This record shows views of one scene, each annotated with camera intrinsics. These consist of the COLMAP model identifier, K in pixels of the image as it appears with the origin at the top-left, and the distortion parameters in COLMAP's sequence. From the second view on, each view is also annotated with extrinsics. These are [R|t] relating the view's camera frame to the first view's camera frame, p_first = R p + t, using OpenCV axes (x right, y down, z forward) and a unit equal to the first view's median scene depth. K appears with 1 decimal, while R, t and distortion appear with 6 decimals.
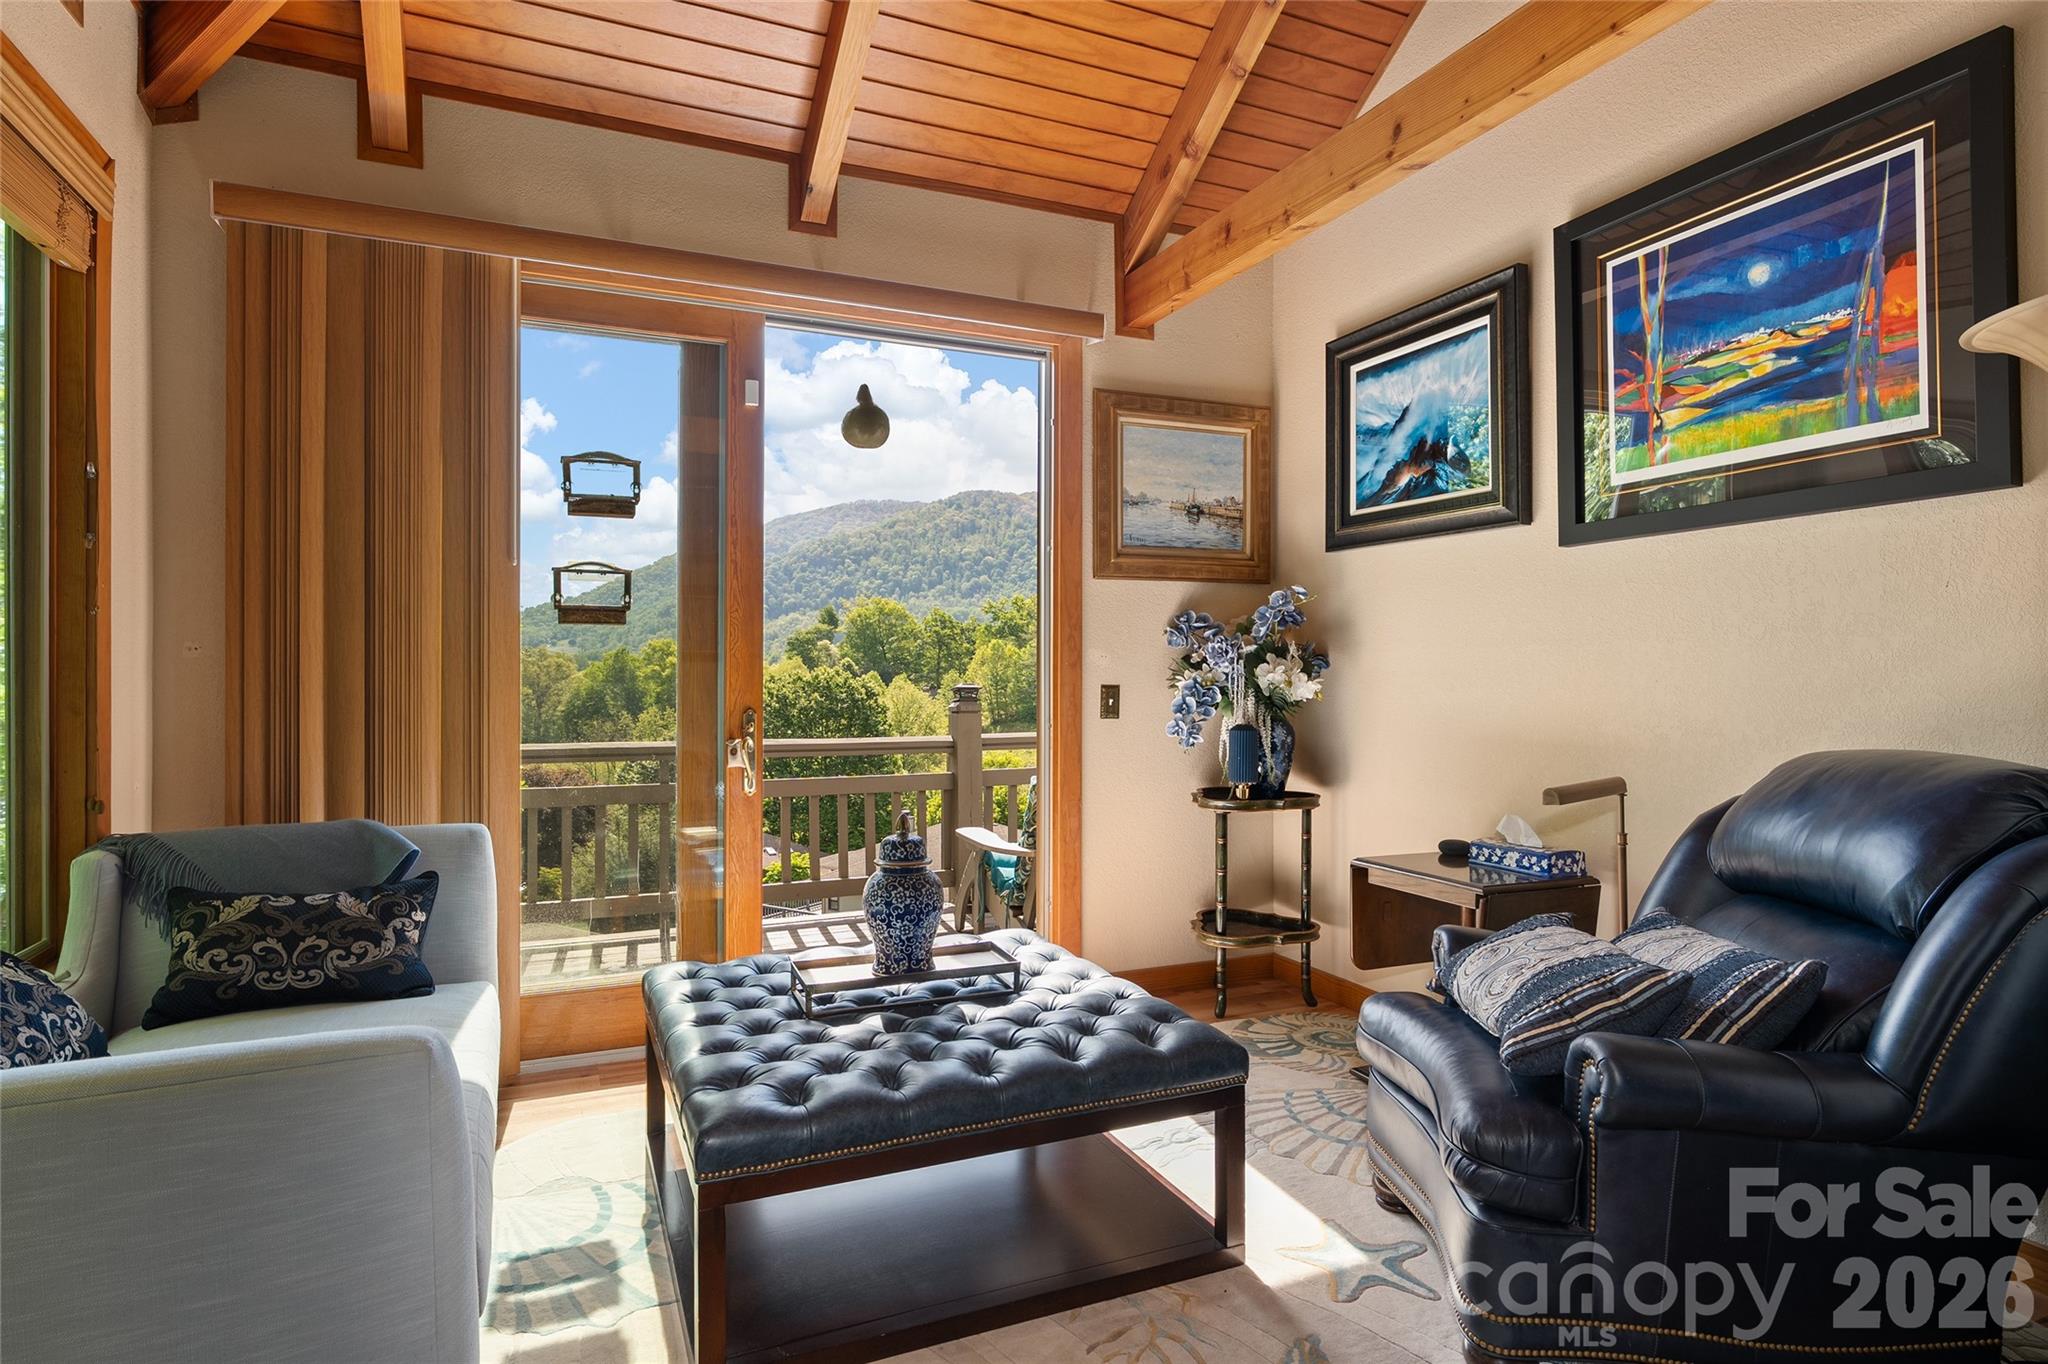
lens RADIAL K [[1072.7, 0, 1021.0], [0, 1072.7, 675.7], [0, 0, 1]] dist [-0.002928, 0.003915]
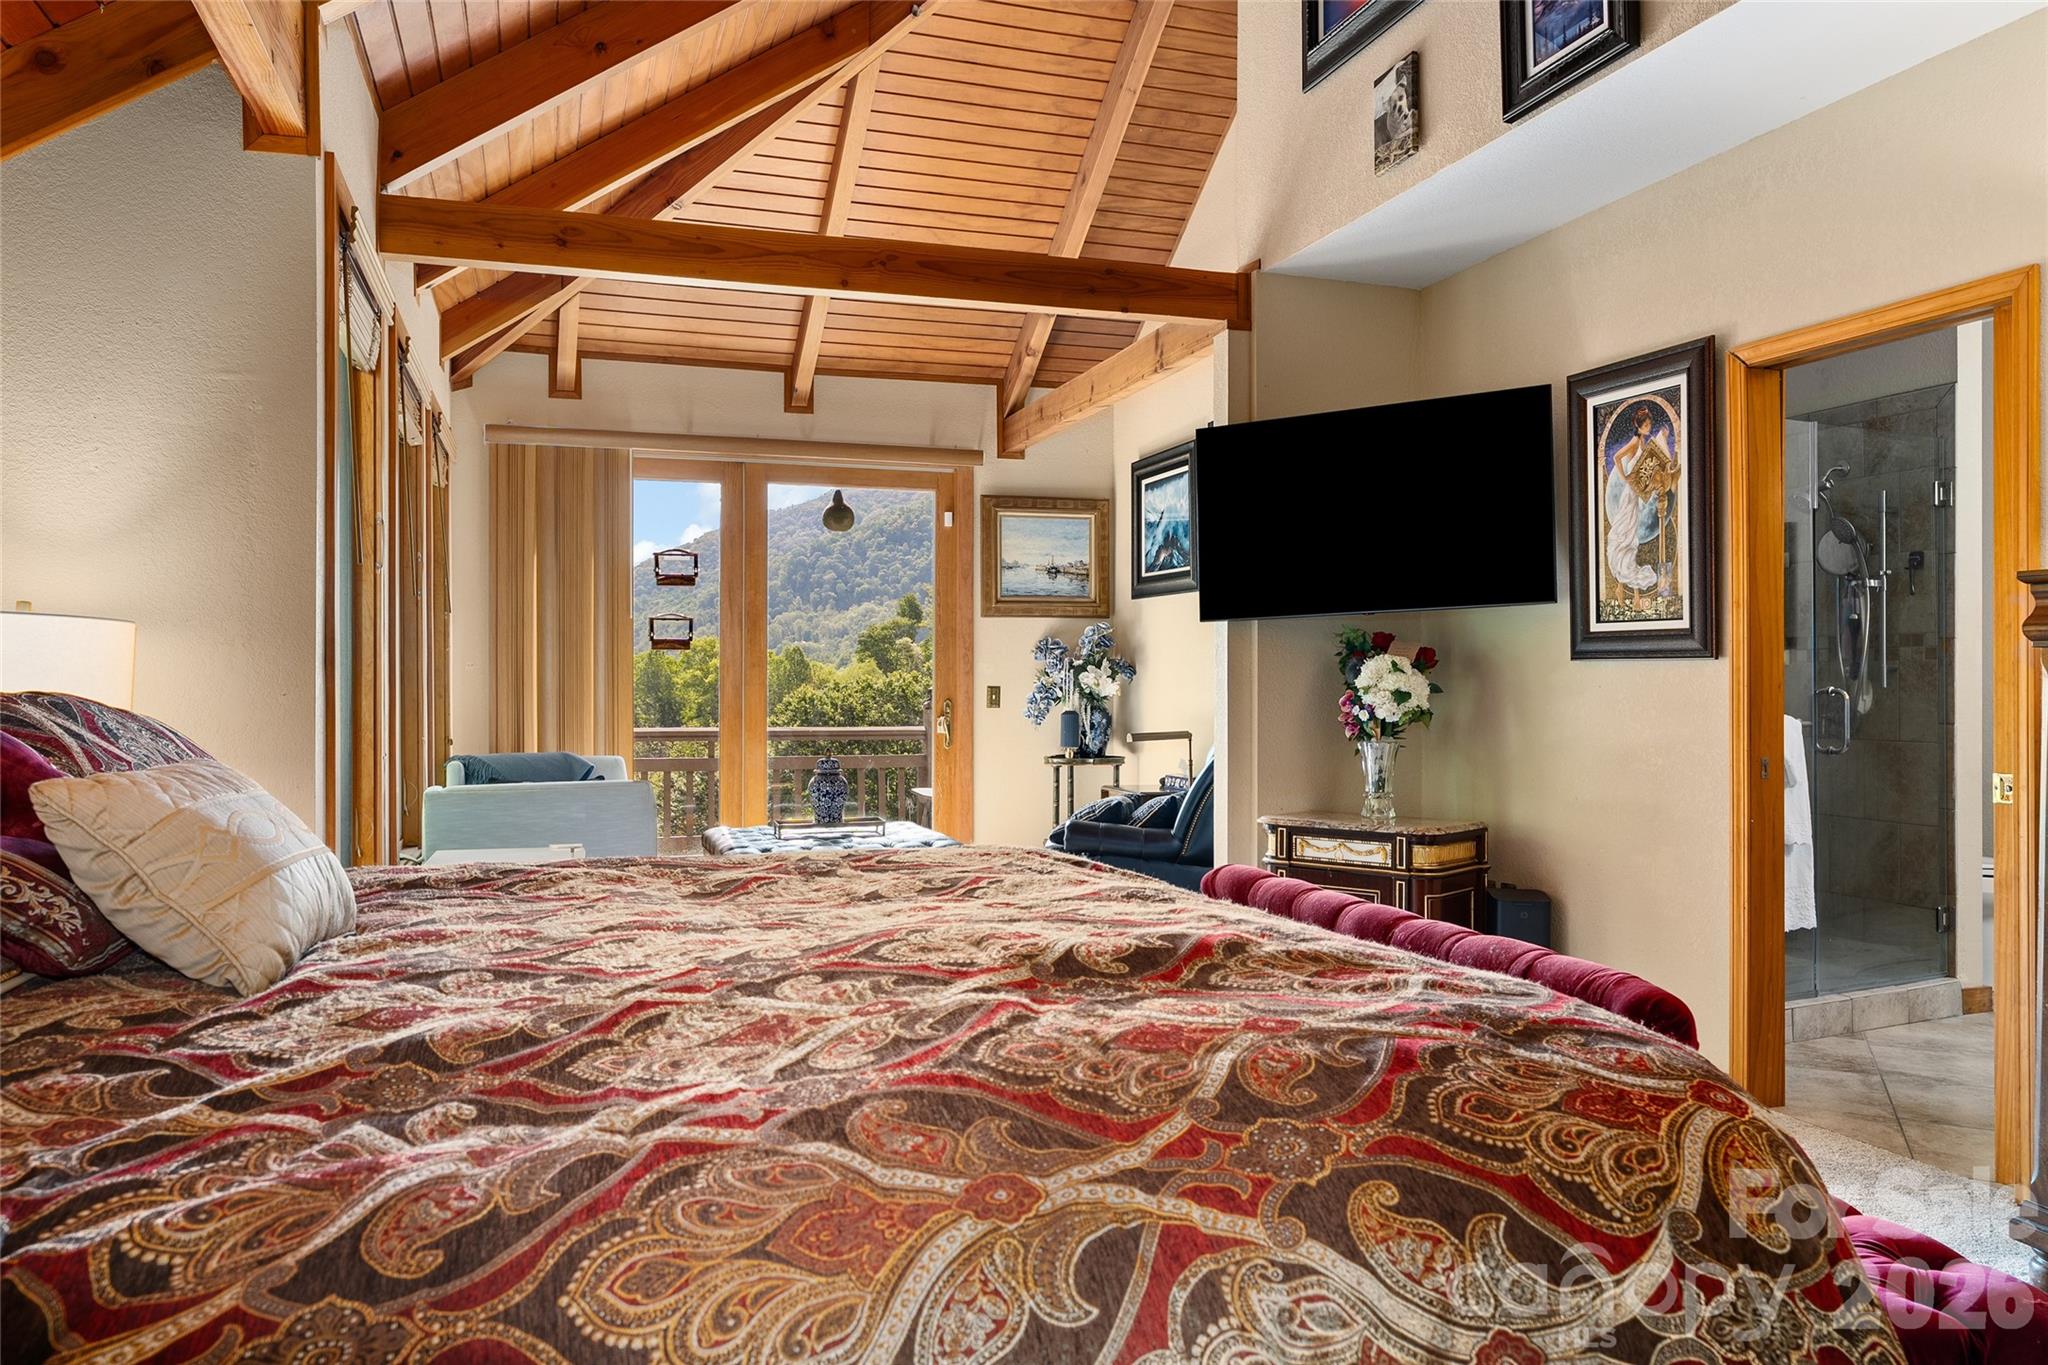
lens RADIAL K [[1401.2, 0, 1020.0], [0, 1401.2, 692.6], [0, 0, 1]] dist [0.000177, -0.003983]
pose [[0.994904, 0.000858, -0.100825, 0.330810], [-0.000156, 0.999976, 0.006971, 0.003931], [0.100829, -0.006920, 0.994880, -1.019660]]
